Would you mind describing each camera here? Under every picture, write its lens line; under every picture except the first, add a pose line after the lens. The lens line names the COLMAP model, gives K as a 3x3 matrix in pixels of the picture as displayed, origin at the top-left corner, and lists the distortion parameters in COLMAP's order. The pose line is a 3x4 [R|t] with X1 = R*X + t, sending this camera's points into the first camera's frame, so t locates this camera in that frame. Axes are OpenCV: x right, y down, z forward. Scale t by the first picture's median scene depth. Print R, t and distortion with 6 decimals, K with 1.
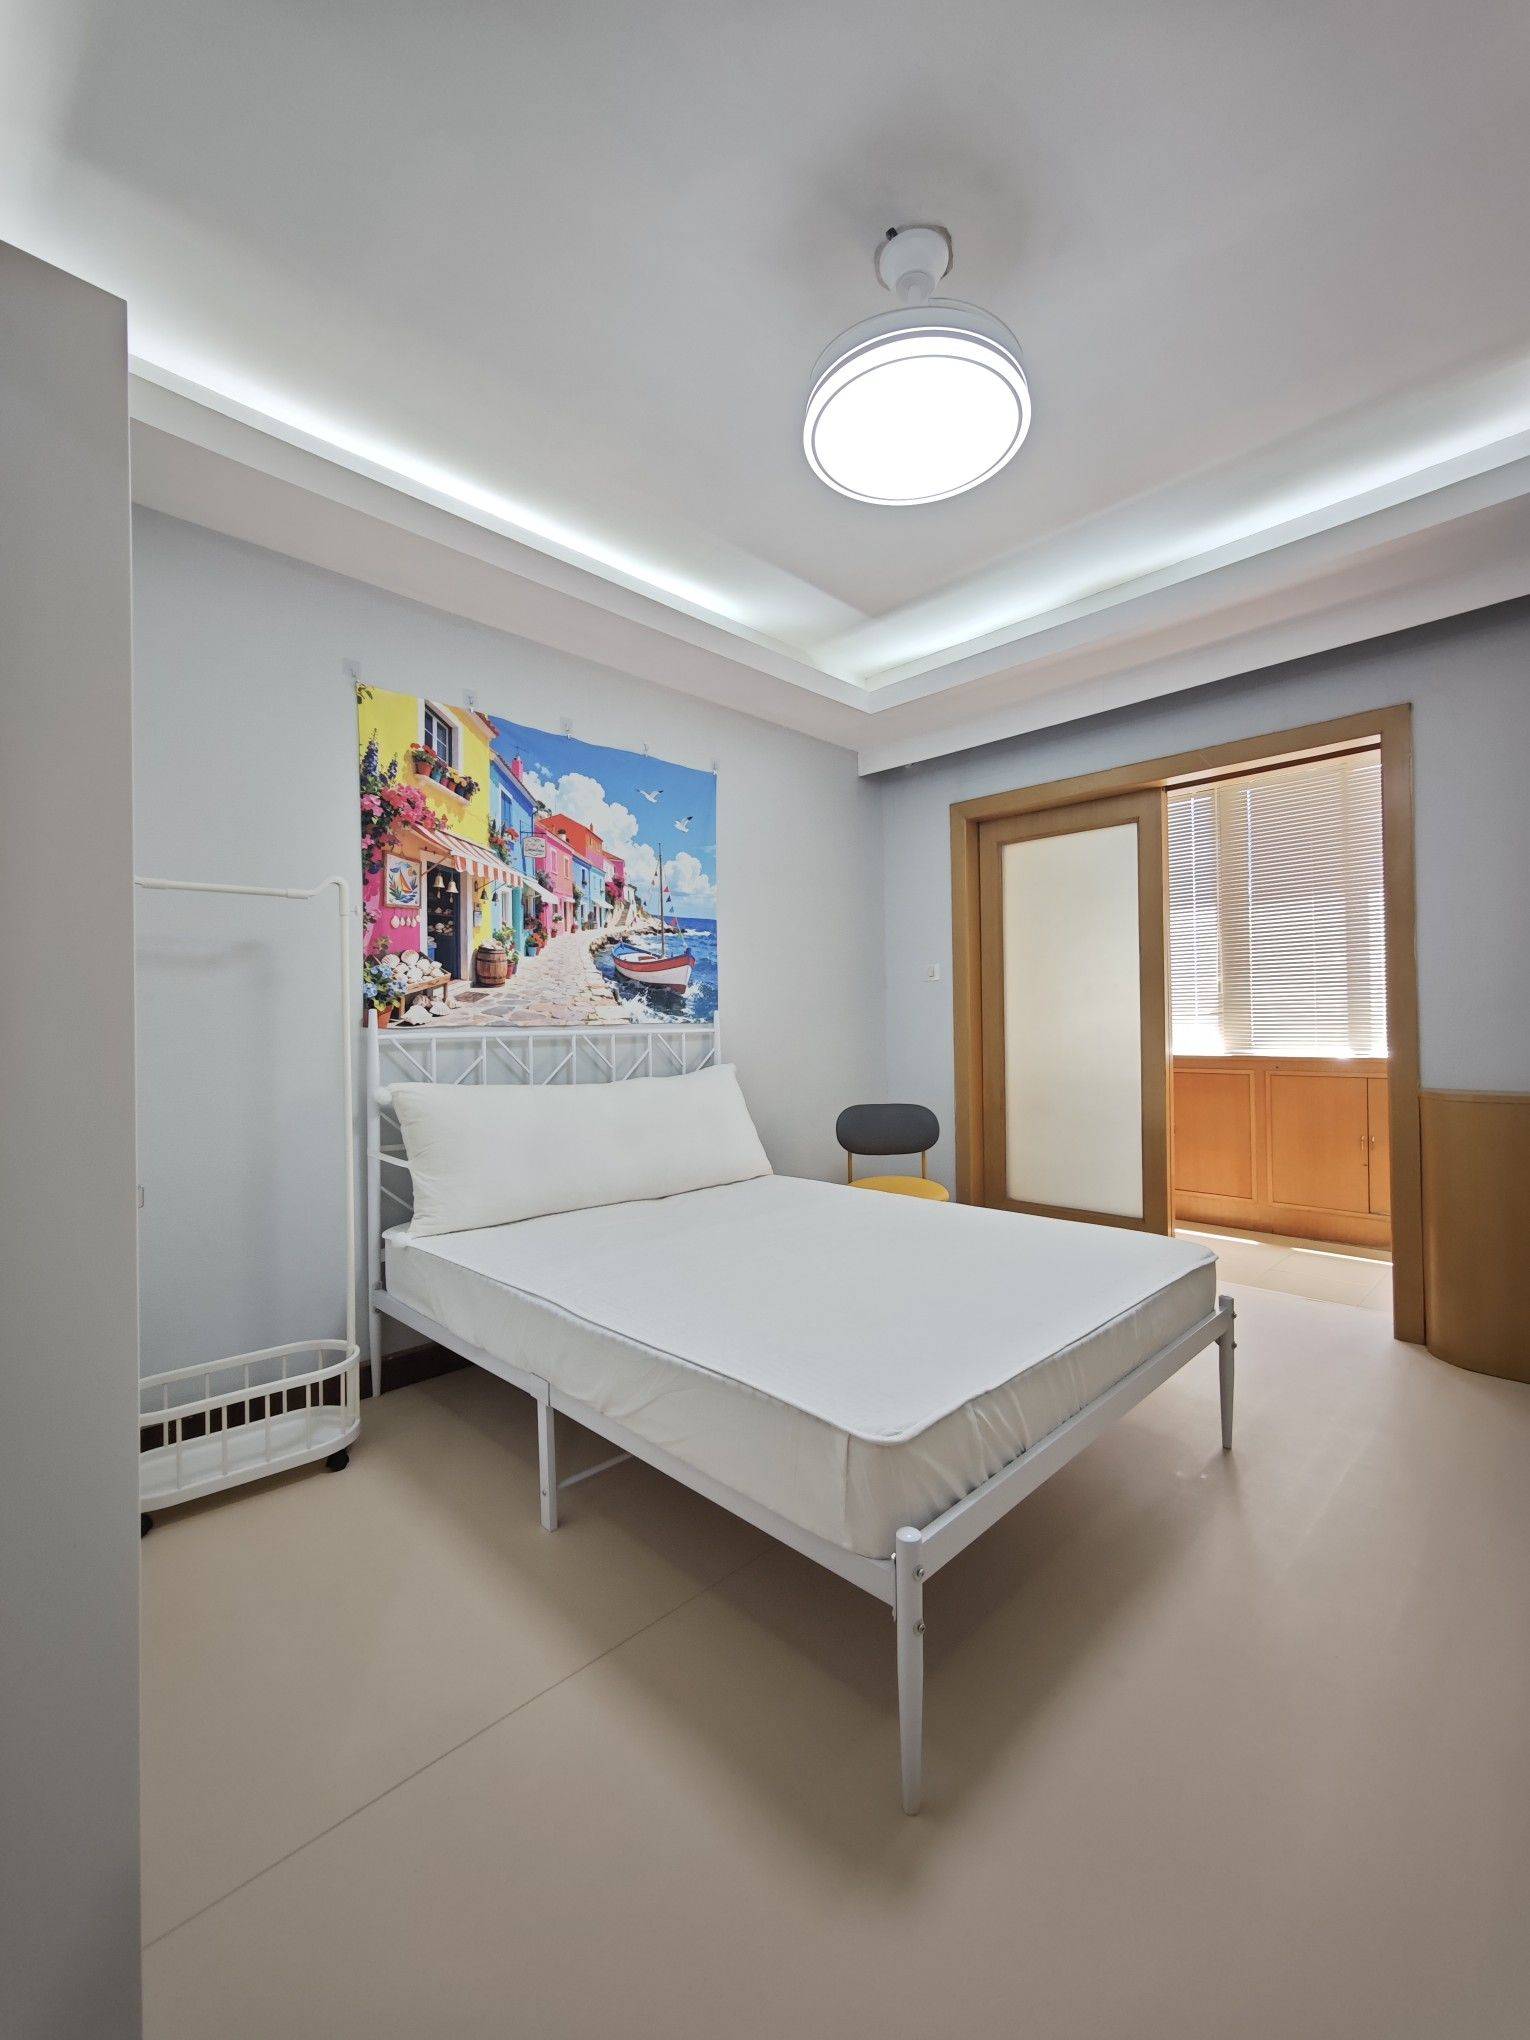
lens RADIAL K [[849.9, 0, 775.0], [0, 849.9, 1016.5], [0, 0, 1]] dist [-0.011641, 0.009519]
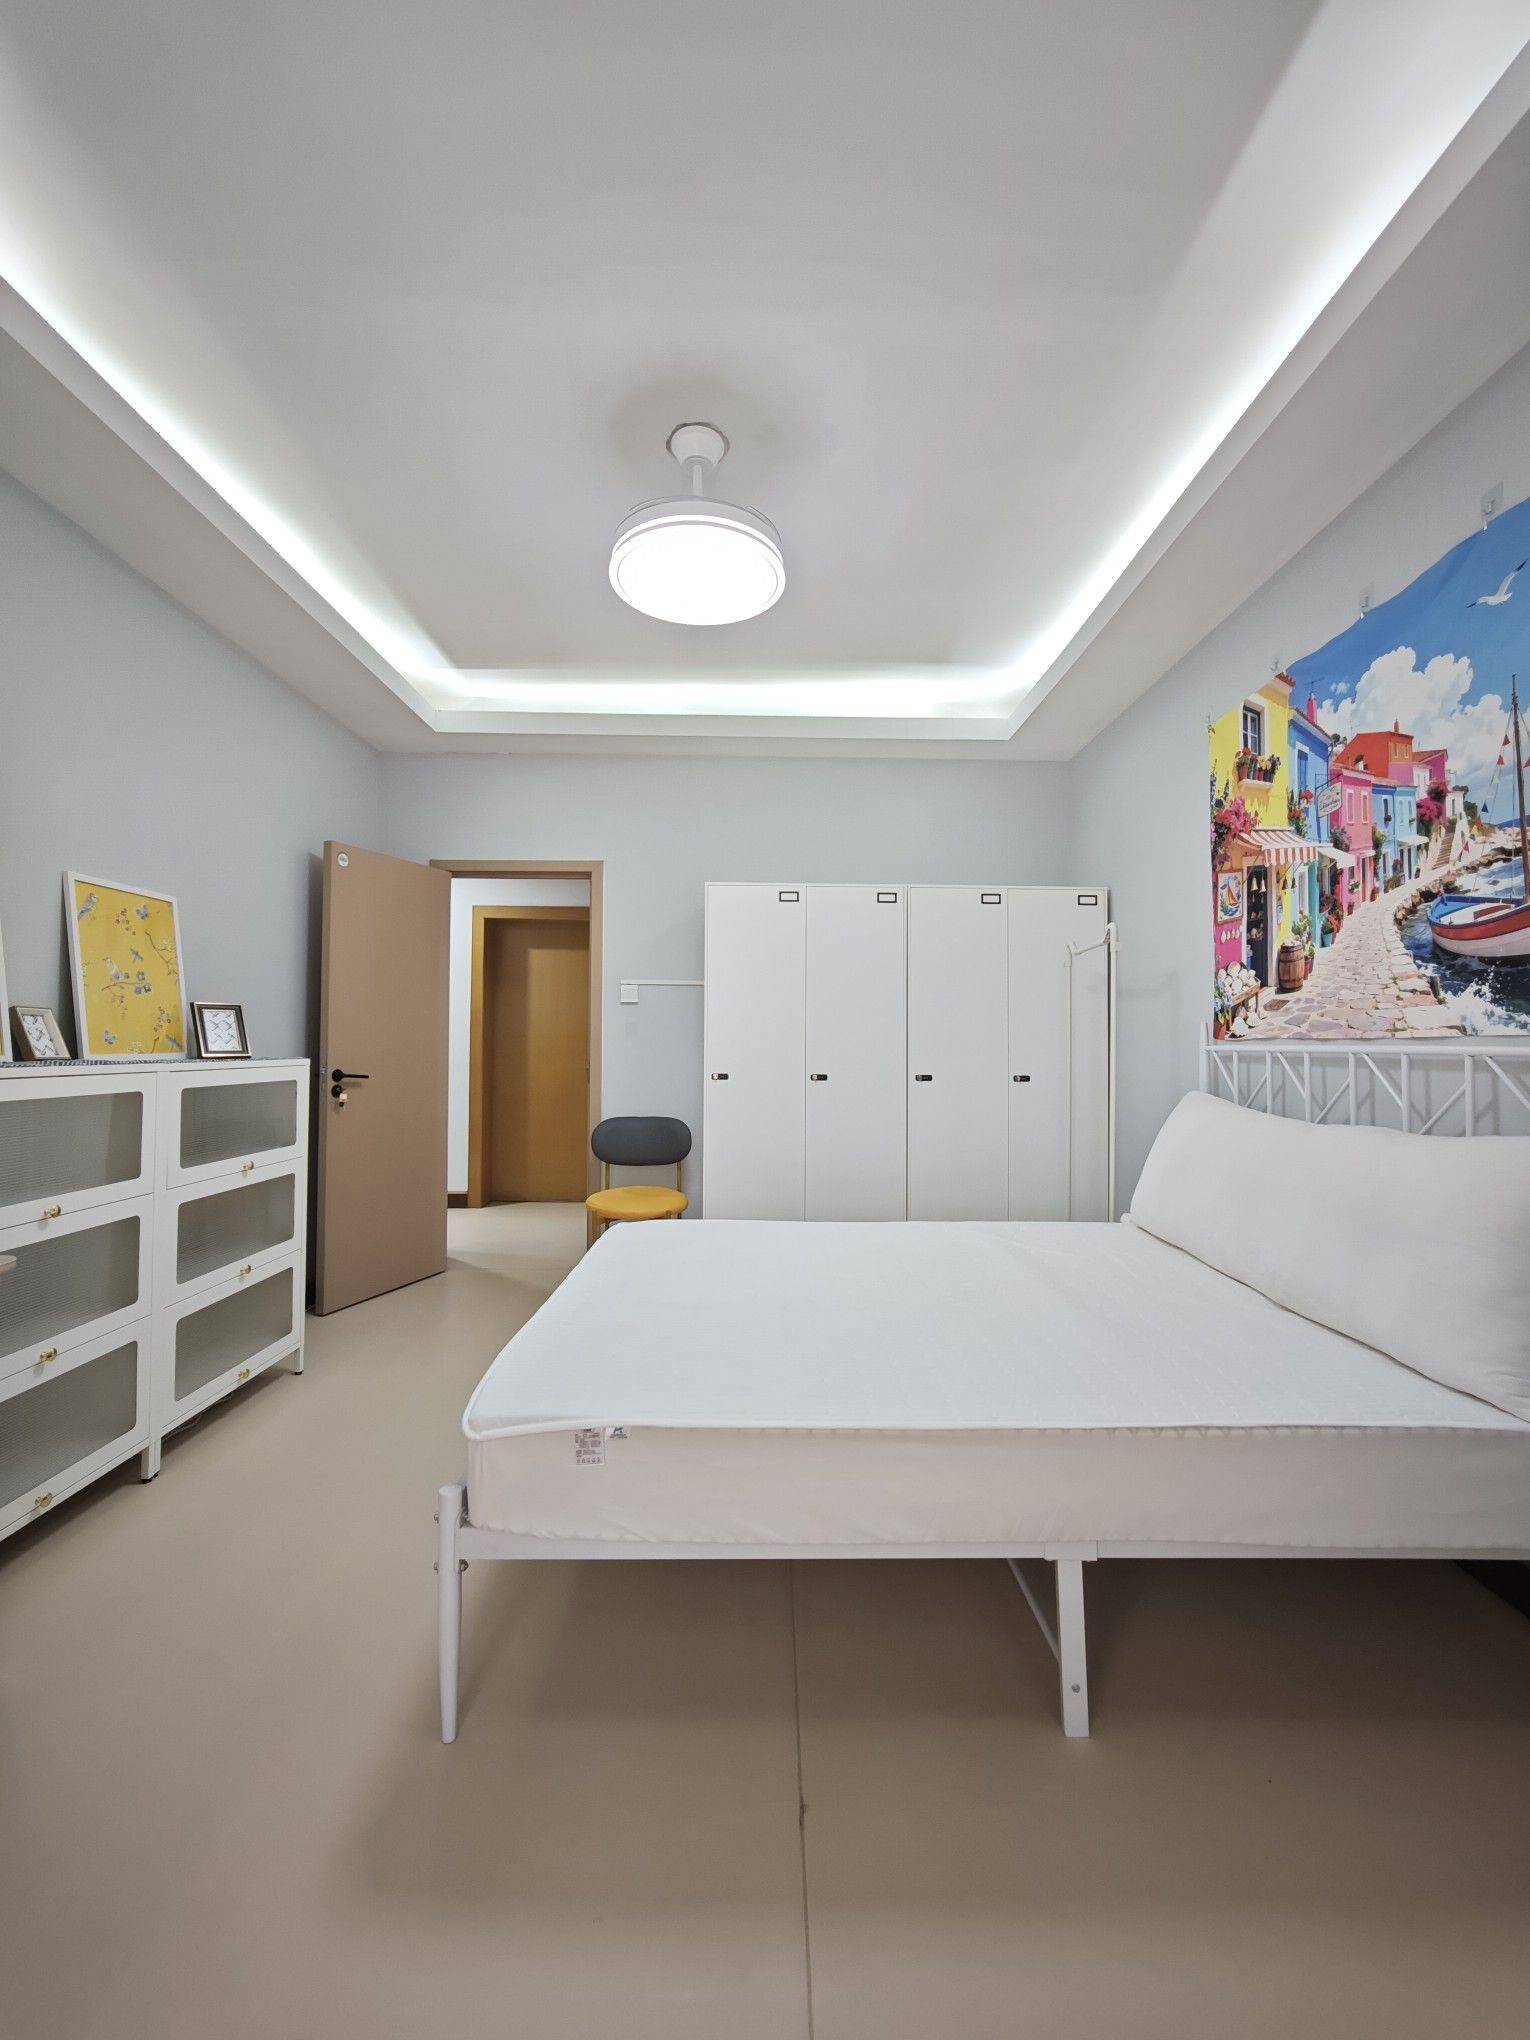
lens RADIAL K [[849.9, 0, 775.0], [0, 849.9, 1016.5], [0, 0, 1]] dist [-0.011641, 0.009519]
pose [[-0.701628, -0.009992, -0.712473, 0.595964], [0.012945, 0.999558, -0.026766, 0.005142], [0.712426, -0.028002, -0.701189, 1.181638]]
